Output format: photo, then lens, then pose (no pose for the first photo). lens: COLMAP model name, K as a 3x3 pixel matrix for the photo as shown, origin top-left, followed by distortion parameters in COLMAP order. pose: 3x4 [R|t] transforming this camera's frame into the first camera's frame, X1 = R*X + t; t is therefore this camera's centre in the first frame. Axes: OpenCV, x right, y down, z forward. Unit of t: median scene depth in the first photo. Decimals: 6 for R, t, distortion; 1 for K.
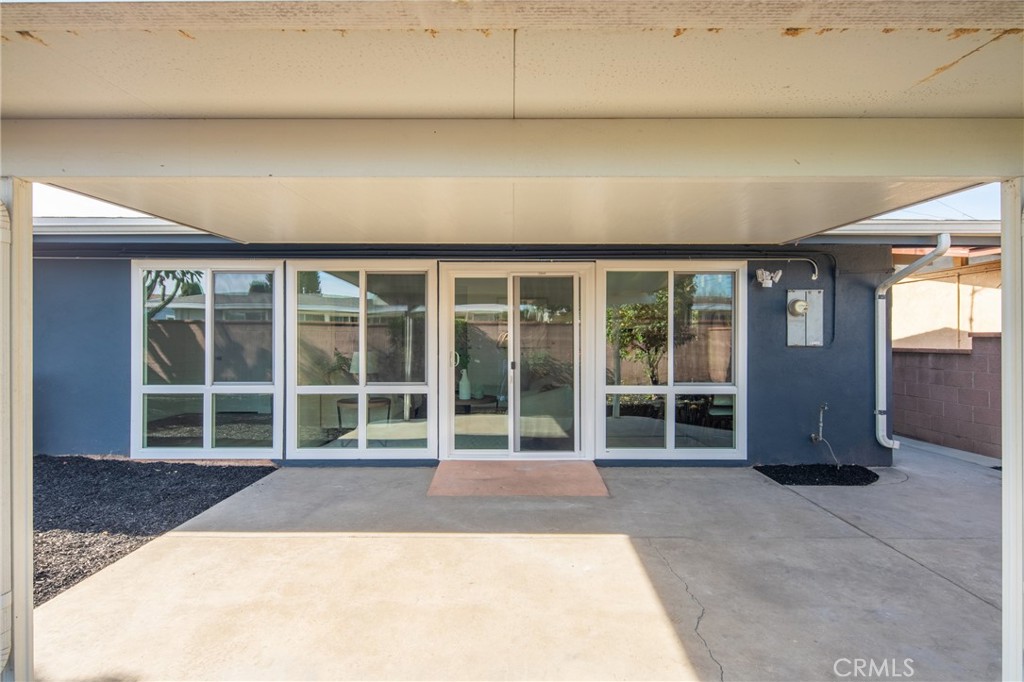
lens RADIAL K [[498.6, 0, 512.0], [0, 498.6, 341.0], [0, 0, 1]] dist [0.002216, -0.000990]
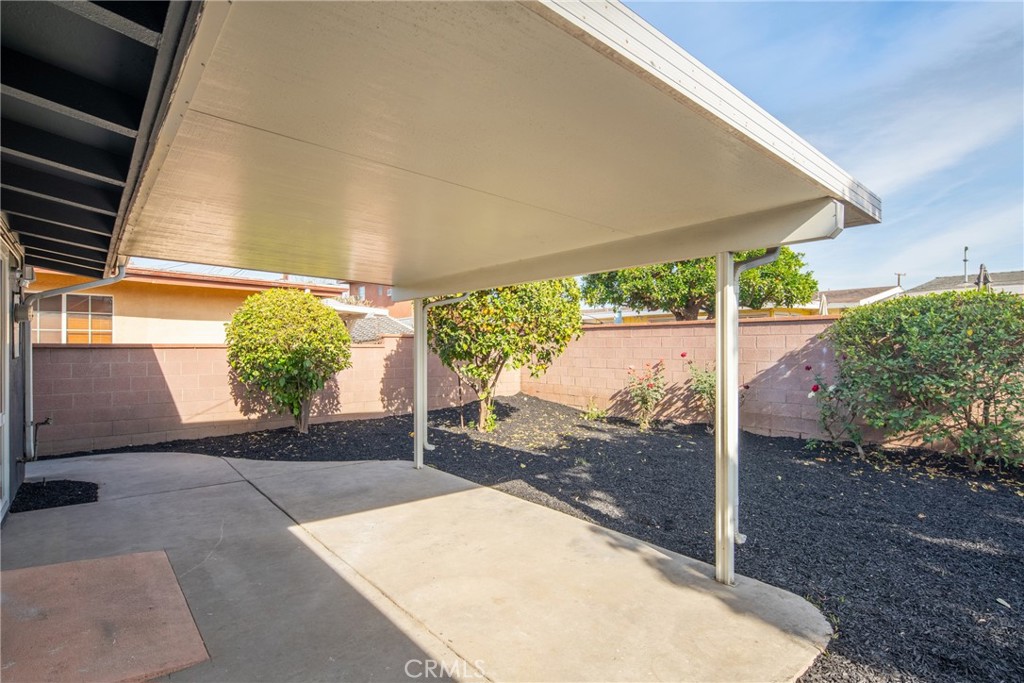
lens RADIAL K [[504.9, 0, 509.6], [0, 504.9, 338.6], [0, 0, 1]] dist [-0.000919, -0.001396]
pose [[-0.656779, 0.013533, 0.753962, -0.632478], [0.003901, 0.999887, -0.014549, -0.007443], [-0.754073, -0.006614, -0.656757, 0.921831]]
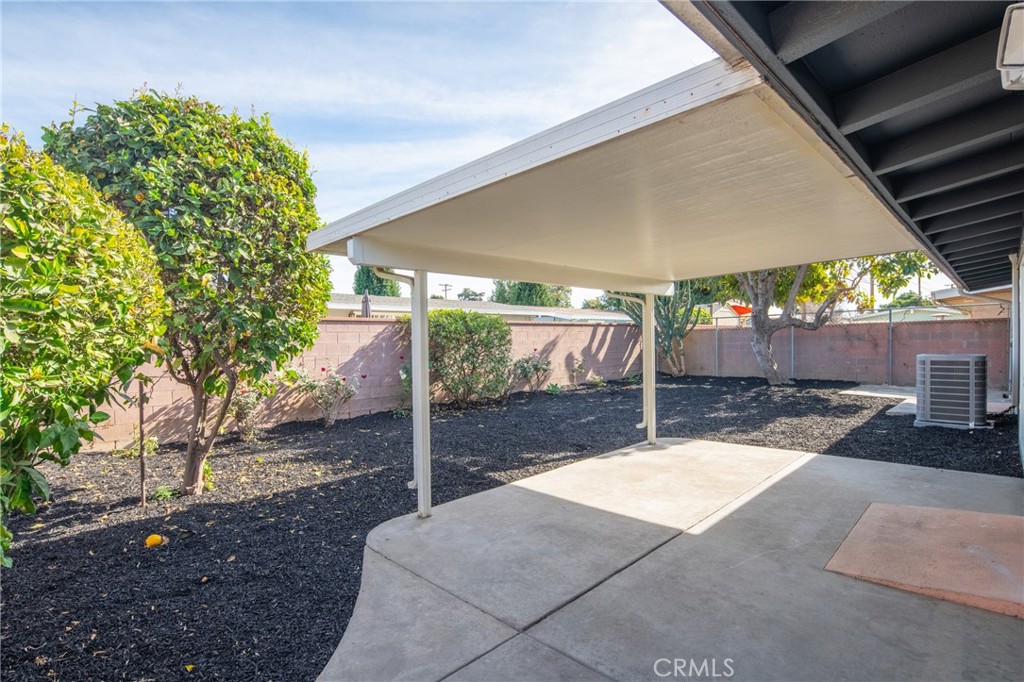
lens RADIAL K [[498.6, 0, 512.0], [0, 498.6, 341.0], [0, 0, 1]] dist [0.002216, -0.000990]
pose [[-0.688200, 0.013821, -0.725389, 0.806788], [0.014698, 0.999879, 0.005106, -0.007680], [0.725372, -0.007148, -0.688320, 0.961726]]
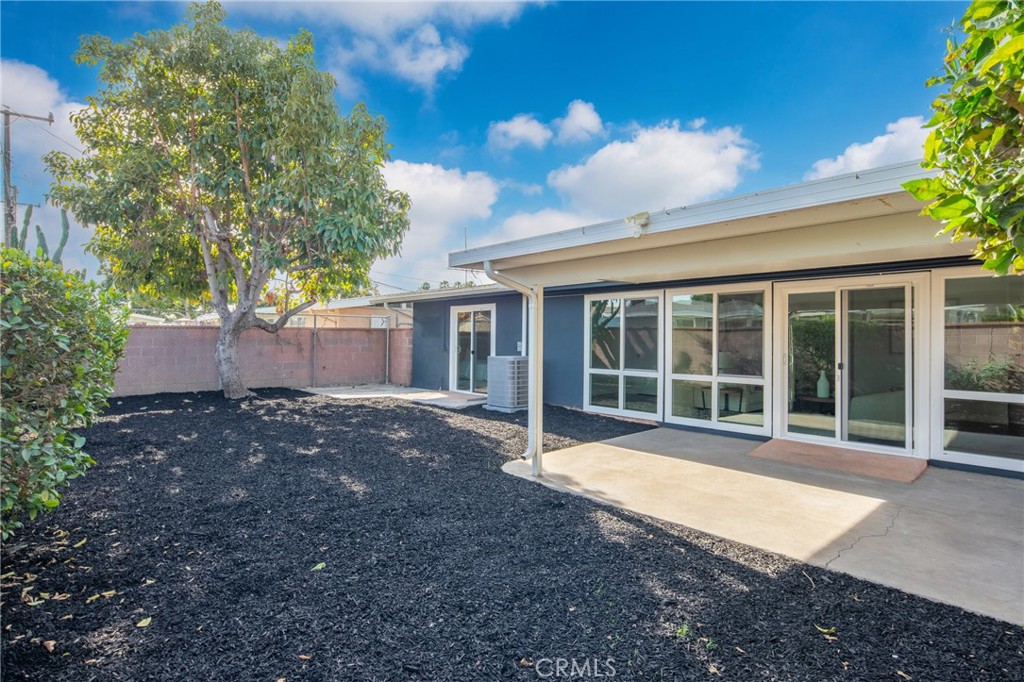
lens RADIAL K [[504.9, 0, 509.6], [0, 504.9, 338.1], [0, 0, 1]] dist [-0.000919, -0.001396]
pose [[0.675795, 0.003057, -0.737083, 0.350658], [-0.011241, 0.999918, -0.006158, -0.000576], [0.737004, 0.012447, 0.675774, -0.371227]]
